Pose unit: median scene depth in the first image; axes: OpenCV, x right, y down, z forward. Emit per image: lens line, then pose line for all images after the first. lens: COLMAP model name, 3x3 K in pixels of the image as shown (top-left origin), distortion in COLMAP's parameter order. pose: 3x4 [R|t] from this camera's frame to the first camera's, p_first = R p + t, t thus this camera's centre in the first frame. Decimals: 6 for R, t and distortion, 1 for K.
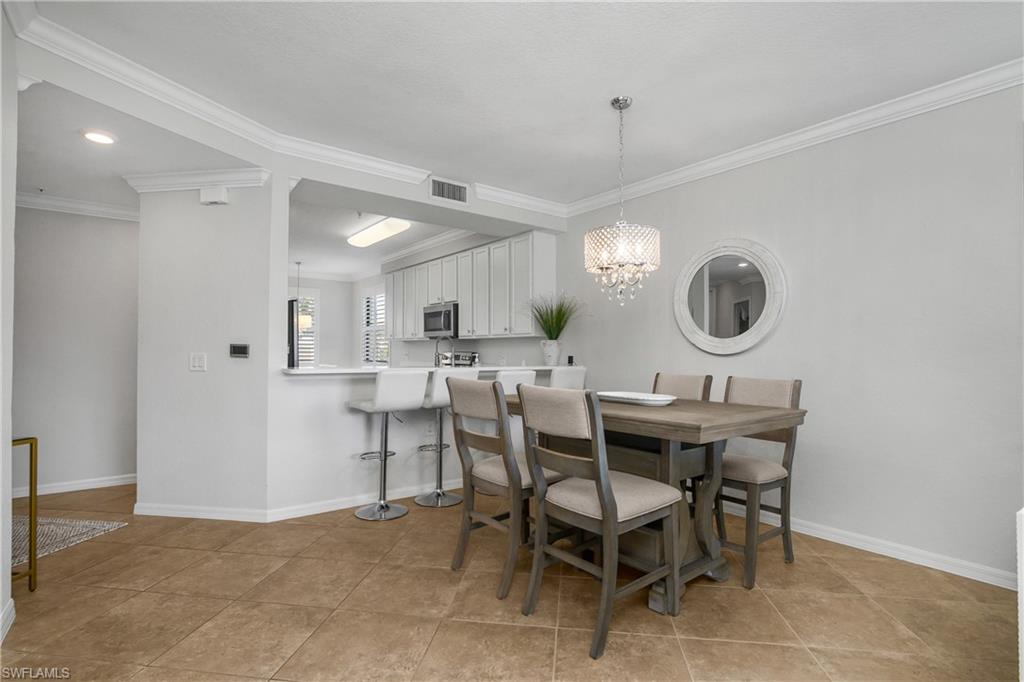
lens RADIAL K [[502.3, 0, 512.0], [0, 502.3, 341.0], [0, 0, 1]] dist [-0.002134, -0.000028]
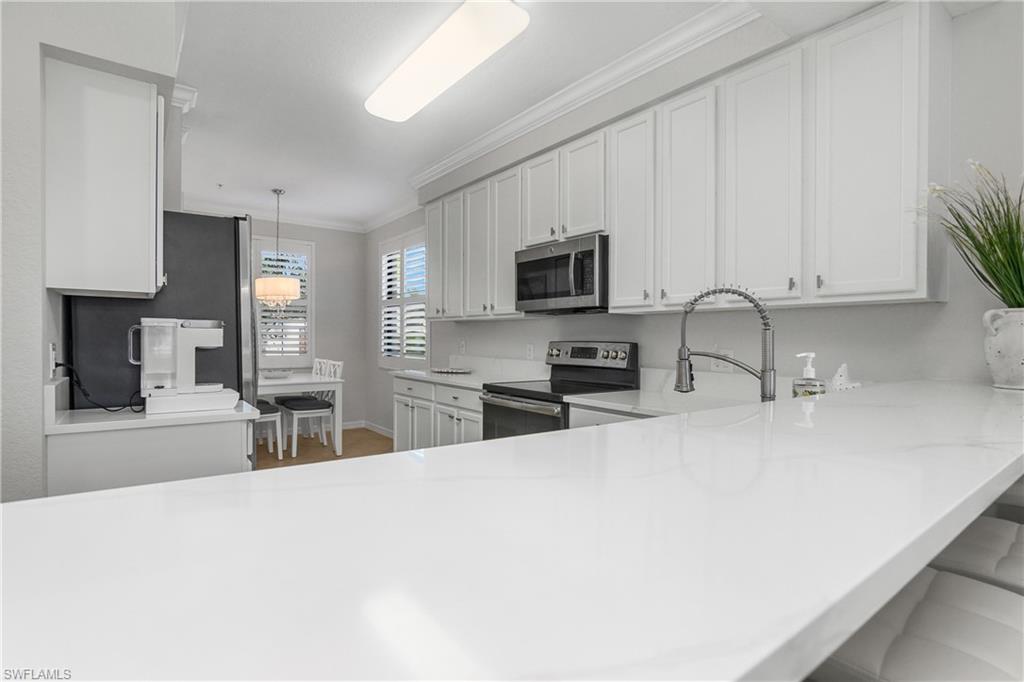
lens RADIAL K [[491.5, 0, 512.0], [0, 491.5, 341.0], [0, 0, 1]] dist [0.000716, 0.000111]
pose [[0.999986, 0.003688, -0.003787, -0.193217], [-0.003573, 0.999543, 0.030000, 0.007705], [0.003896, -0.029987, 0.999543, 0.553839]]
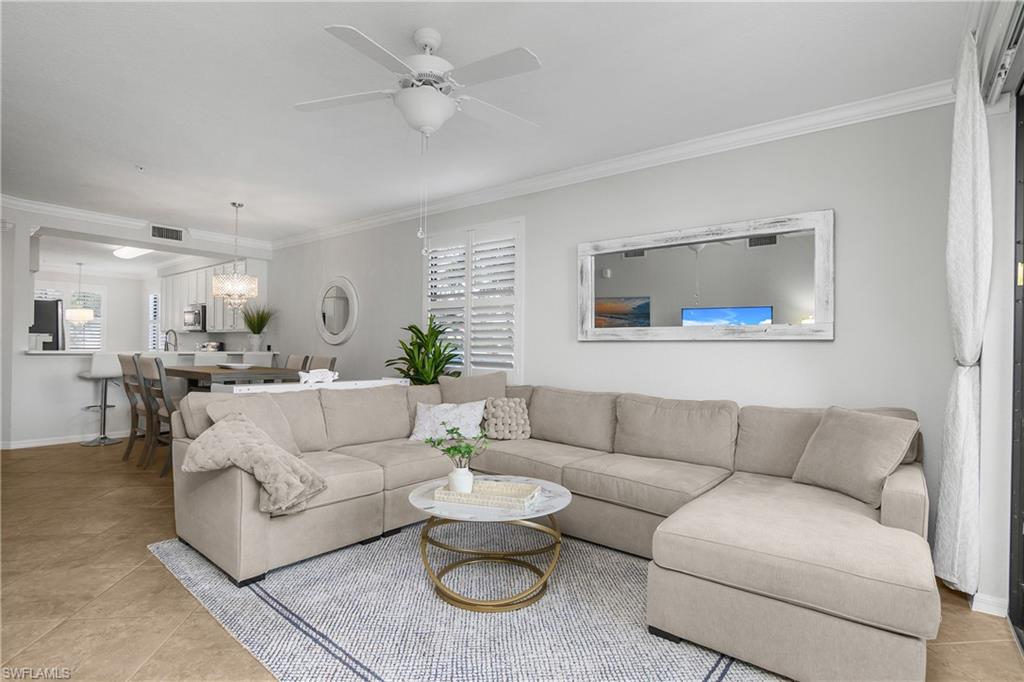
lens RADIAL K [[502.3, 0, 512.0], [0, 502.3, 341.0], [0, 0, 1]] dist [-0.002134, -0.000028]
pose [[0.971163, 0.009812, 0.238216, 0.365304], [-0.013083, 0.999841, 0.012154, -0.007099], [-0.238059, -0.014920, 0.971136, -0.492054]]
